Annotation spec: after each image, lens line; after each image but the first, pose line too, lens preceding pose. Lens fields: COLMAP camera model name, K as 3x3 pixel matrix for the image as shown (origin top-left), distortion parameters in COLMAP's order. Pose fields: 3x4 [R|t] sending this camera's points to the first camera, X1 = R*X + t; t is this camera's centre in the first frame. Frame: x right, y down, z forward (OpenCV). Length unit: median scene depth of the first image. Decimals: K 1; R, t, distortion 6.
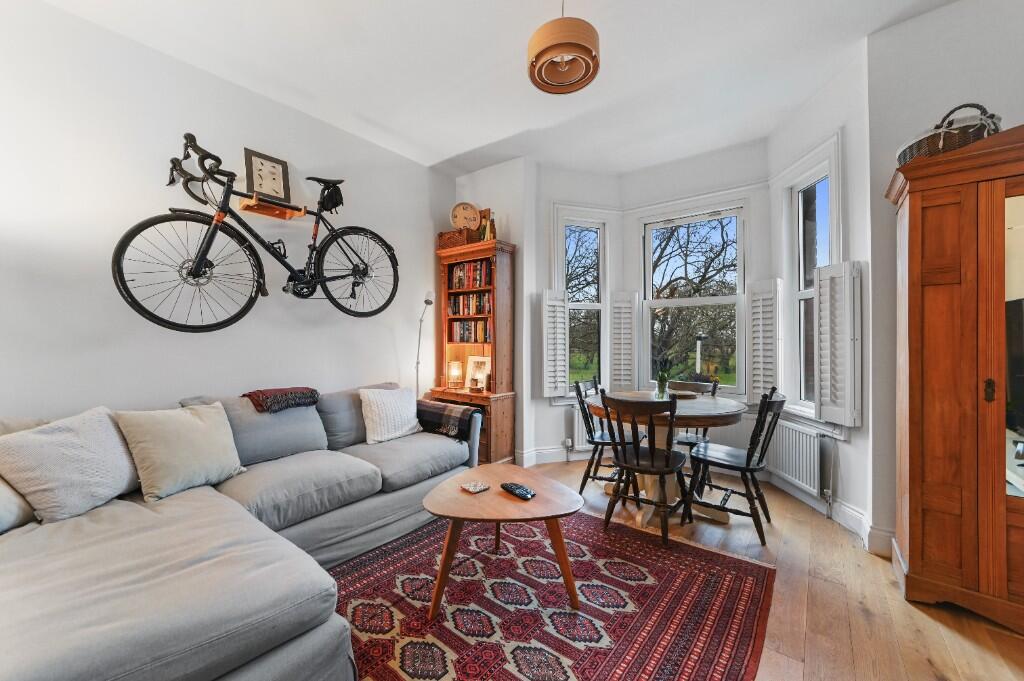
lens RADIAL K [[399.4, 0, 509.4], [0, 399.4, 338.8], [0, 0, 1]] dist [-0.022869, 0.009614]
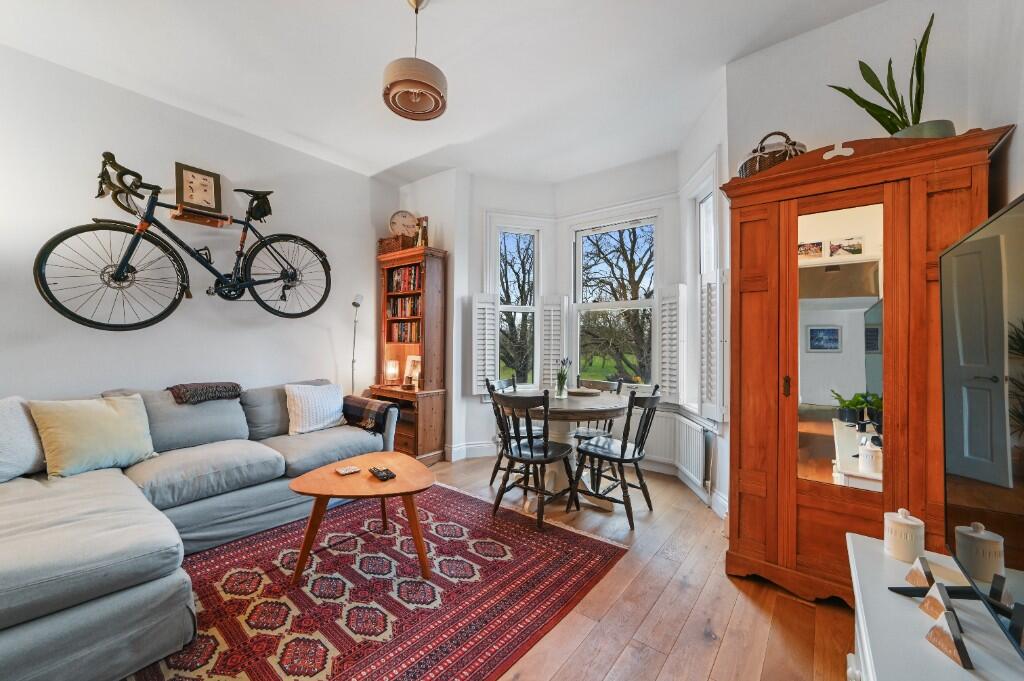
lens RADIAL K [[399.4, 0, 509.4], [0, 399.4, 338.8], [0, 0, 1]] dist [-0.022869, 0.009614]
pose [[0.999966, 0.006175, -0.005420, 0.267093], [-0.006201, 0.999969, -0.004893, 0.003918], [0.005389, 0.004927, 0.999973, -0.083518]]
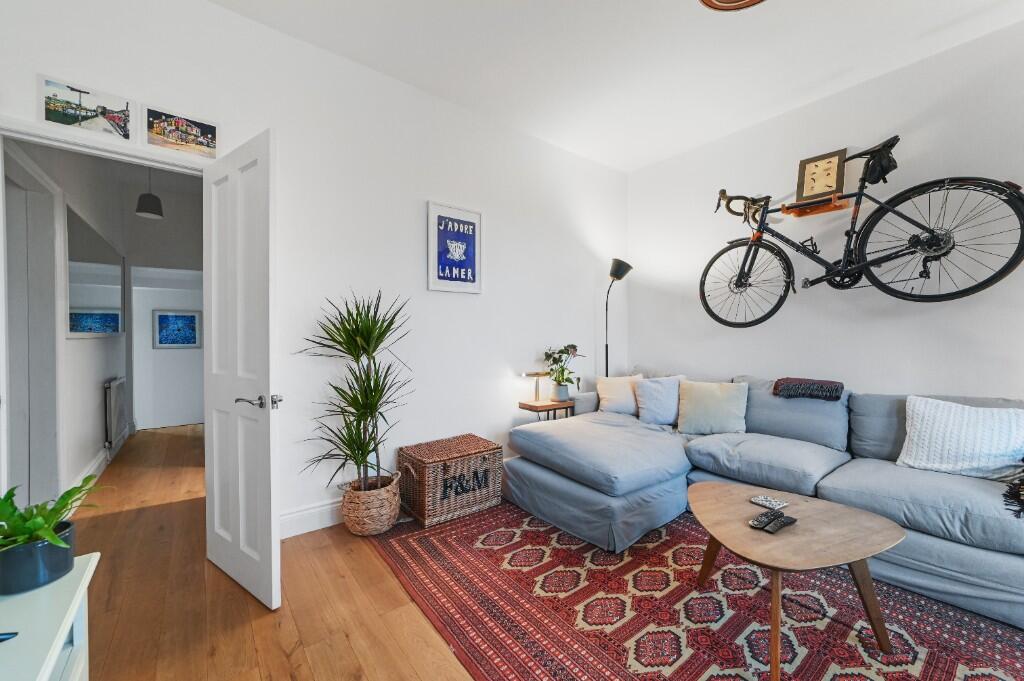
lens RADIAL K [[399.4, 0, 509.4], [0, 399.4, 338.8], [0, 0, 1]] dist [-0.022869, 0.009614]
pose [[-0.229417, 0.009506, -0.973282, 0.626088], [0.005083, 0.999950, 0.008569, 0.005562], [0.973315, -0.002981, -0.229454, 0.466394]]
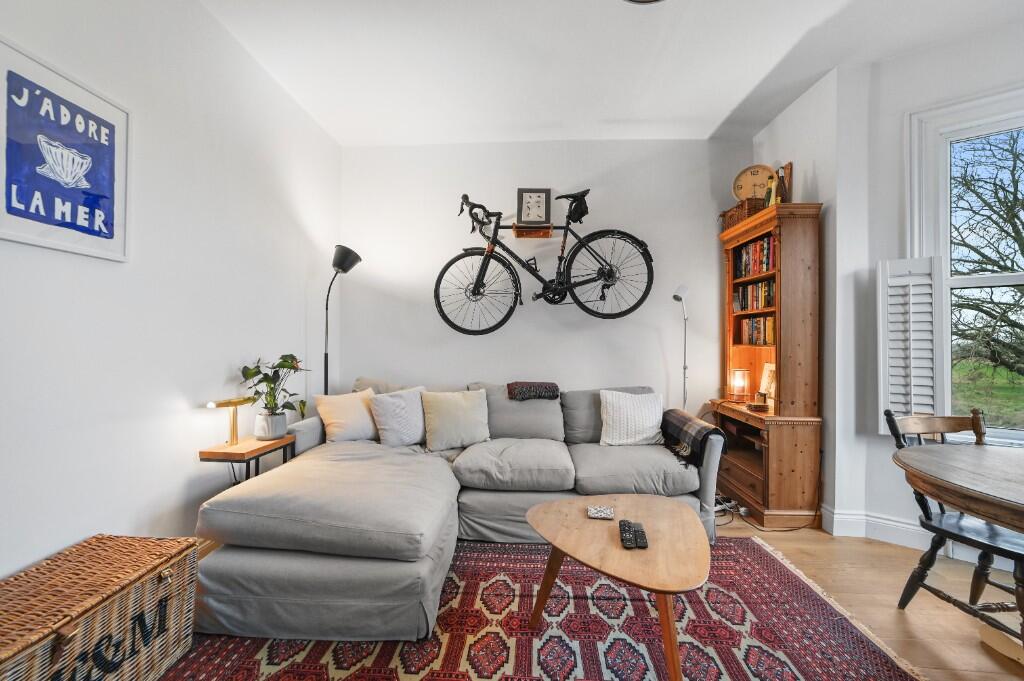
lens RADIAL K [[399.4, 0, 509.4], [0, 399.4, 338.8], [0, 0, 1]] dist [-0.022869, 0.009614]
pose [[0.584148, -0.003244, -0.811641, 0.353600], [-0.002758, 0.999978, -0.005982, 0.003814], [0.811643, 0.005733, 0.584126, 0.243867]]
